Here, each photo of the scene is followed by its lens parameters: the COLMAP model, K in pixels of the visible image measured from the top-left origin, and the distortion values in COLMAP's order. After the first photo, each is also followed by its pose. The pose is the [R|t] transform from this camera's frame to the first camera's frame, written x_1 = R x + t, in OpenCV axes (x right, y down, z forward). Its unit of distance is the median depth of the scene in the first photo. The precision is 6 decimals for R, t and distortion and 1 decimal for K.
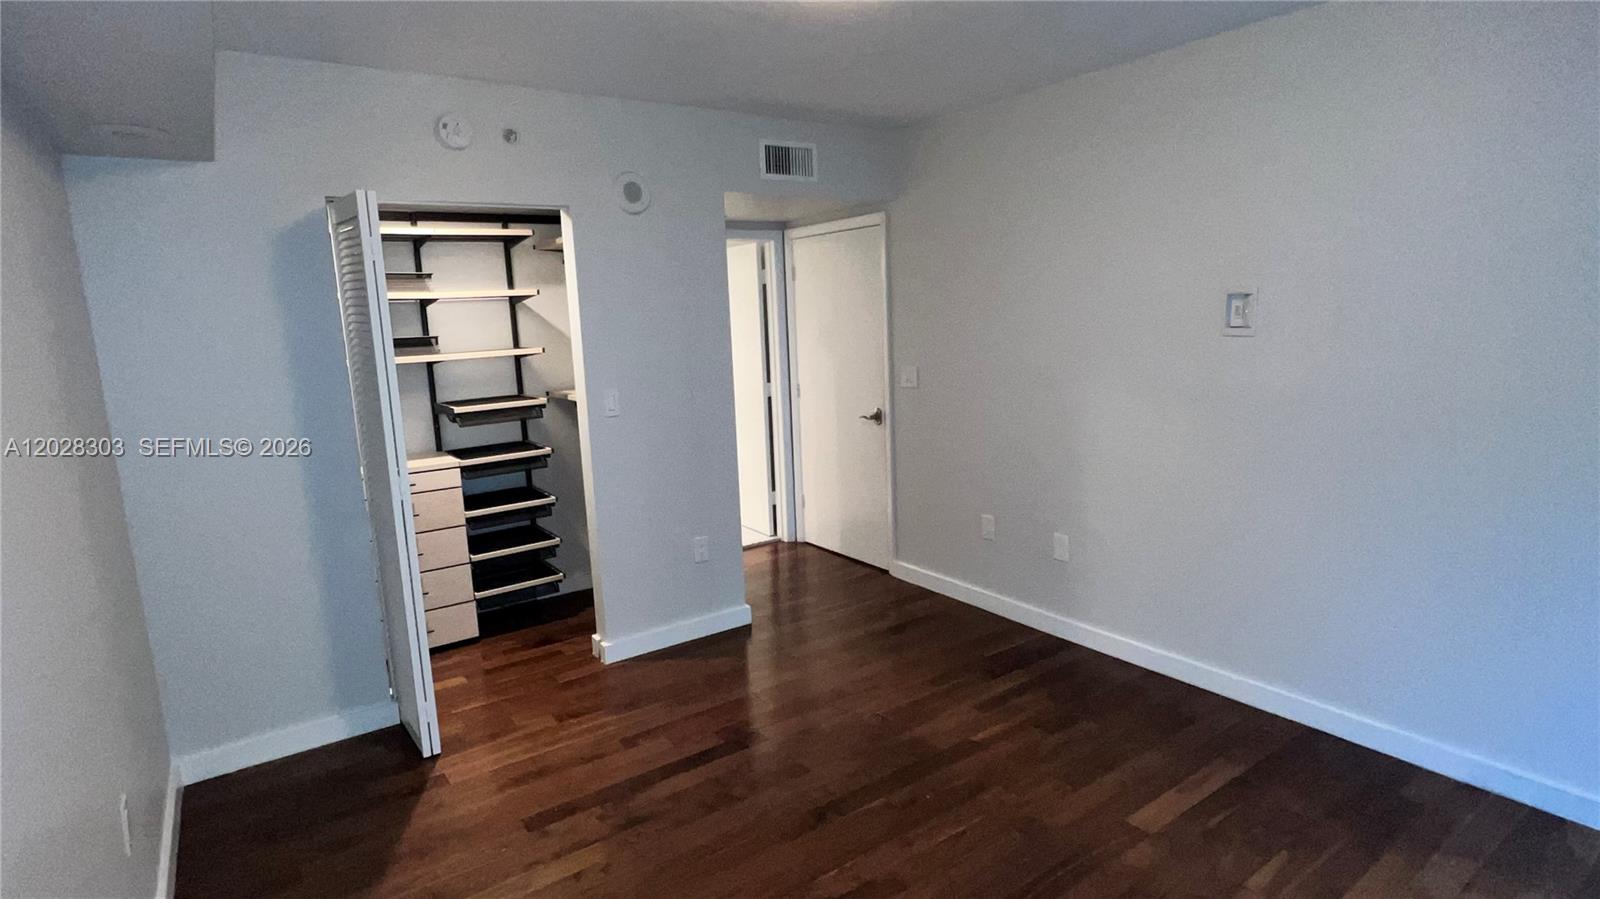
lens RADIAL K [[818.0, 0, 796.1], [0, 818.0, 448.5], [0, 0, 1]] dist [0.011304, -0.000822]
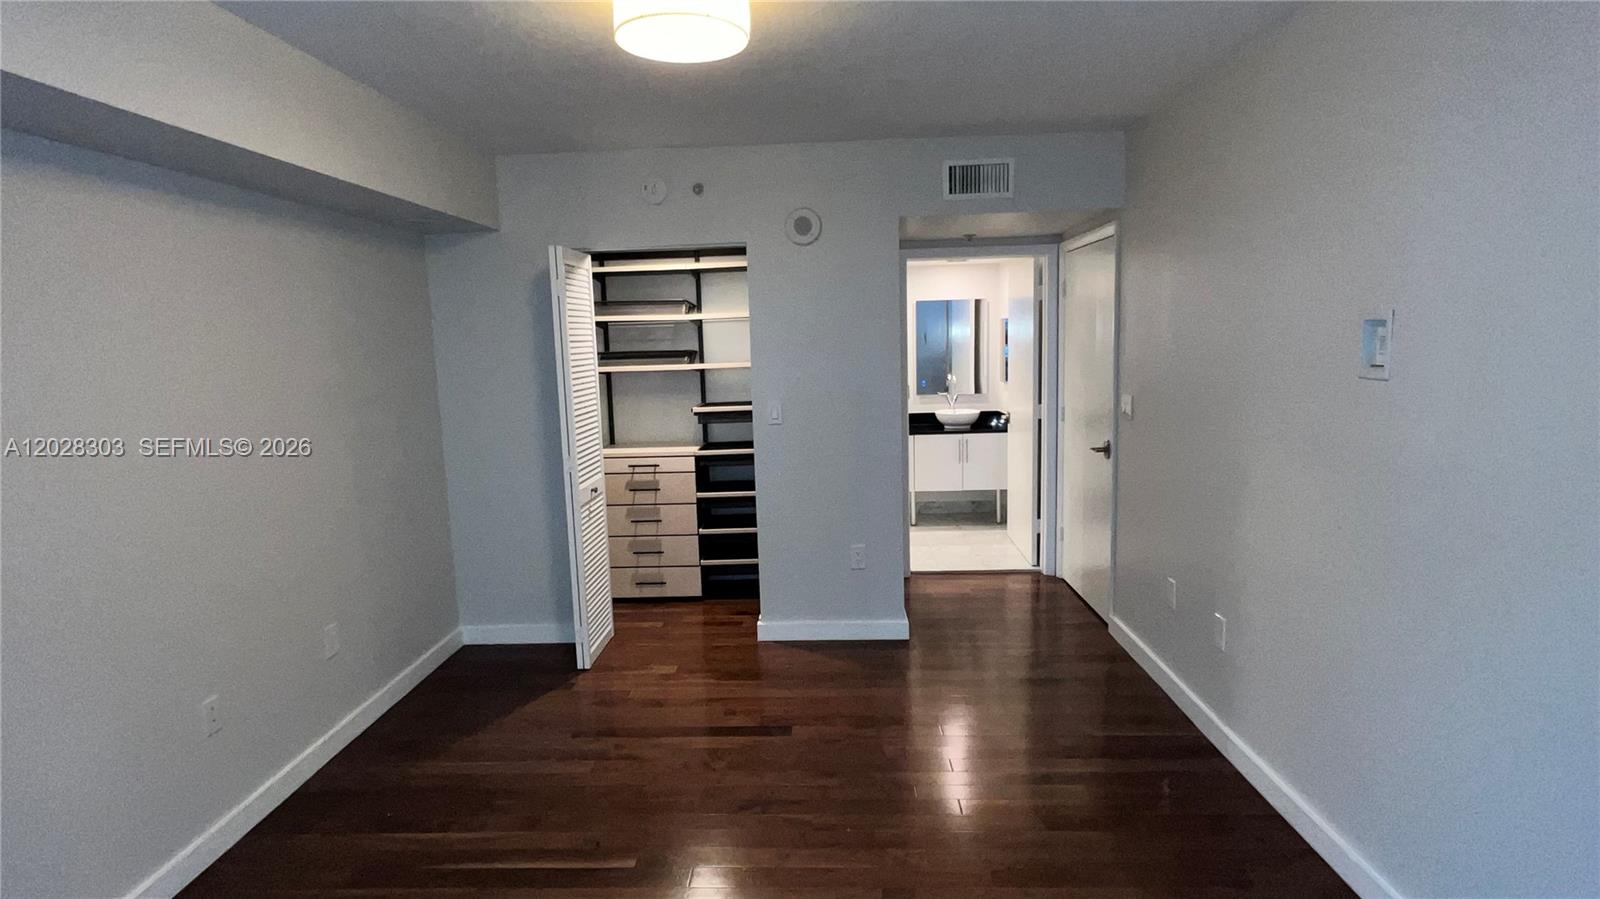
lens RADIAL K [[818.0, 0, 796.1], [0, 818.0, 448.5], [0, 0, 1]] dist [0.011304, -0.000822]
pose [[0.798311, 0.095443, -0.594634, 0.428110], [-0.101182, 0.994583, 0.023799, -0.032248], [0.593685, 0.041168, 0.803644, 0.097993]]
